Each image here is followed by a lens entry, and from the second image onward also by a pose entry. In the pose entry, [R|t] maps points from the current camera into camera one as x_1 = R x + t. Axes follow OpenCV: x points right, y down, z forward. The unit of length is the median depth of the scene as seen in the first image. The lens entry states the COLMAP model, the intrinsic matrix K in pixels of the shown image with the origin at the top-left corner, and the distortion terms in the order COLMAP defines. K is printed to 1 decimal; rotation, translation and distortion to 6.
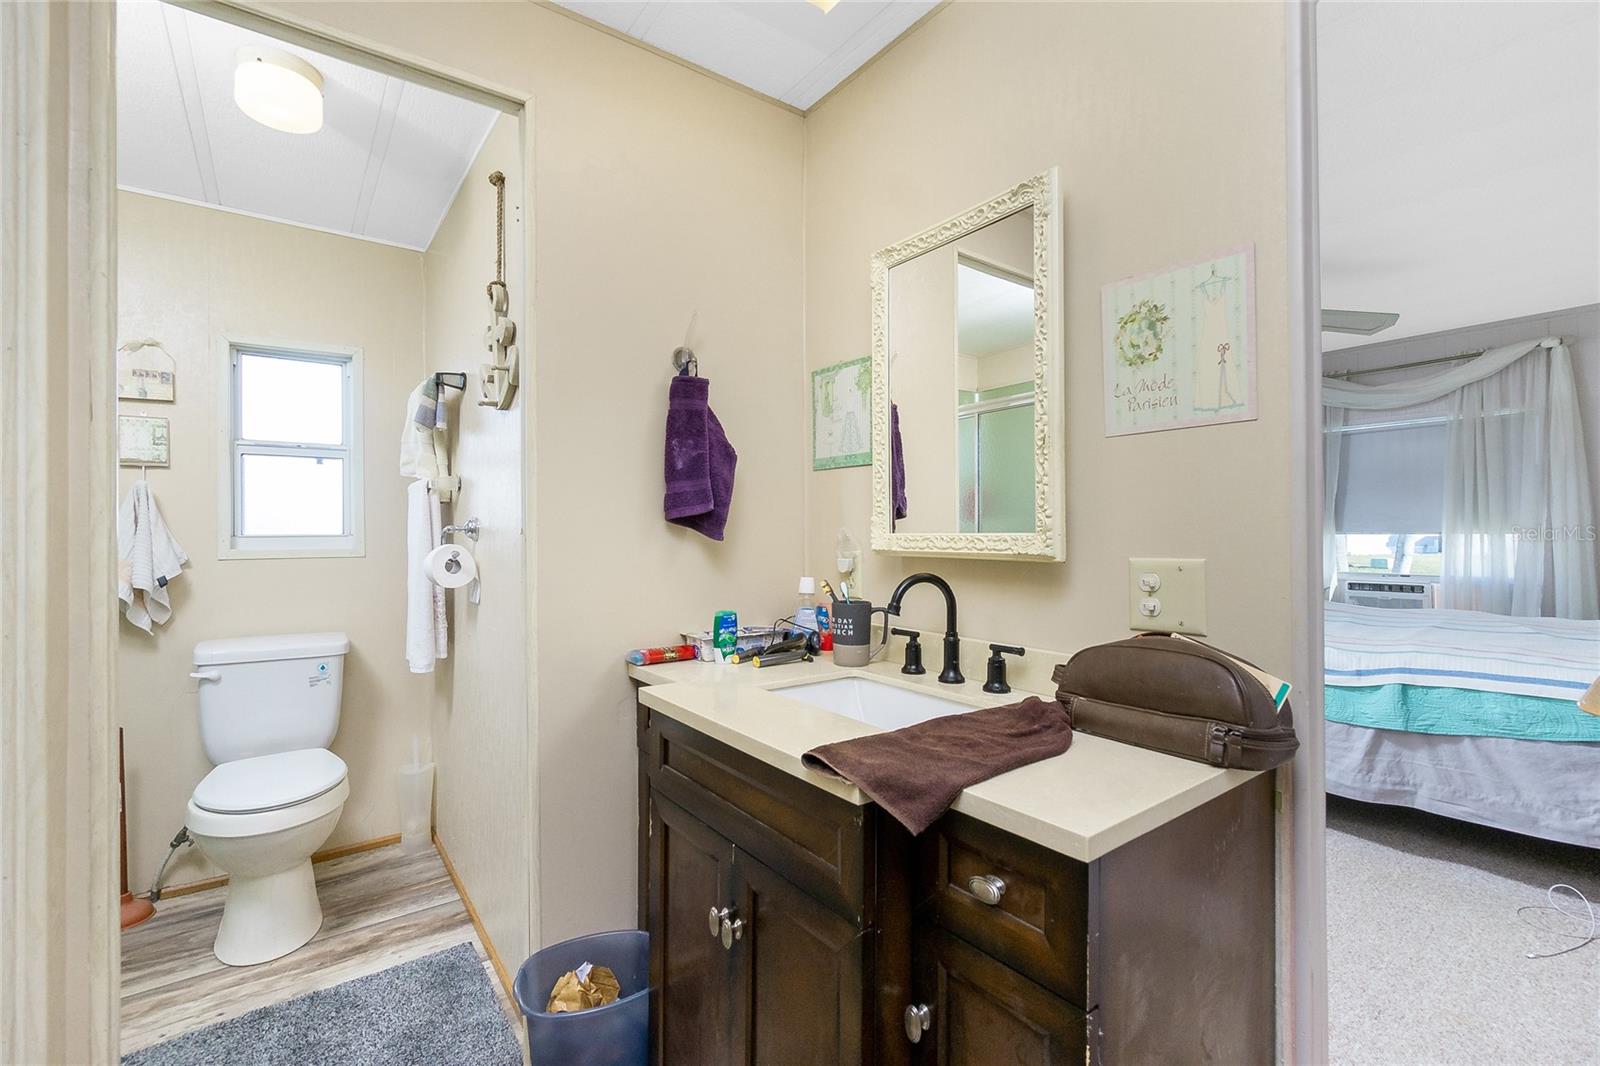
lens RADIAL K [[684.5, 0, 796.9], [0, 684.5, 528.2], [0, 0, 1]] dist [-0.002199, 0.000392]
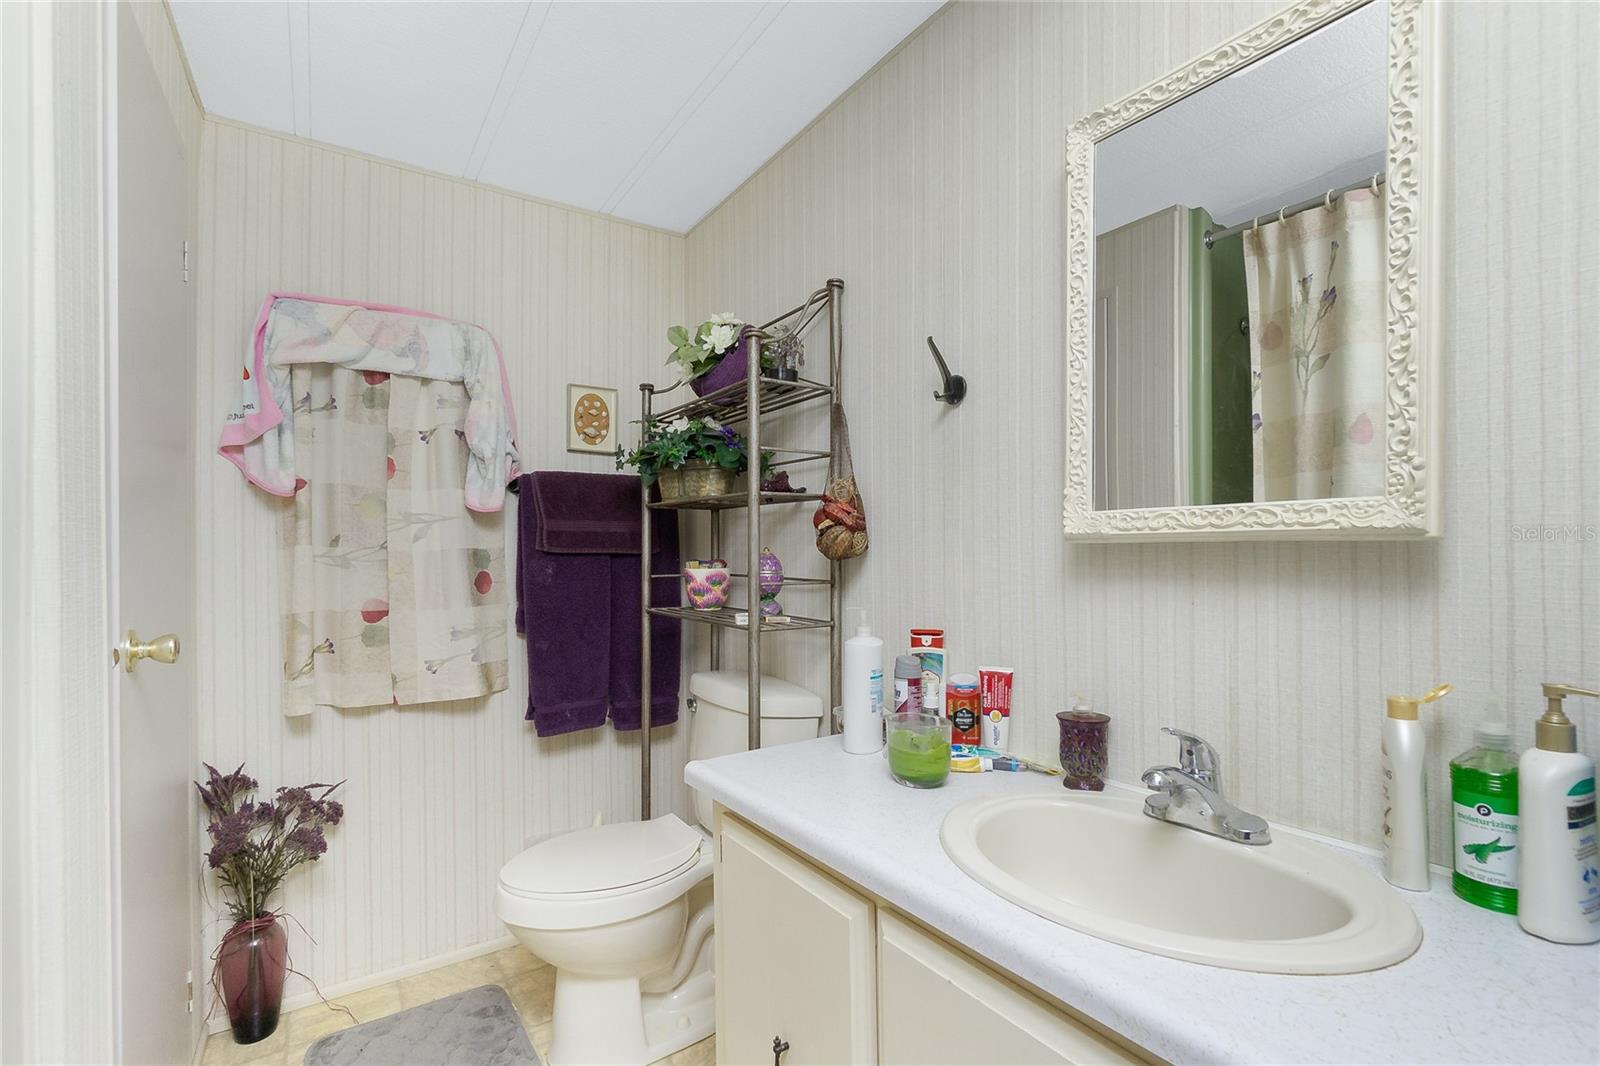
lens RADIAL K [[684.5, 0, 796.9], [0, 684.5, 528.2], [0, 0, 1]] dist [-0.002199, 0.000392]
pose [[0.999792, -0.010571, -0.017457, -0.191407], [0.010256, 0.999785, -0.018022, 0.041462], [0.017644, 0.017839, 0.999685, 0.310380]]
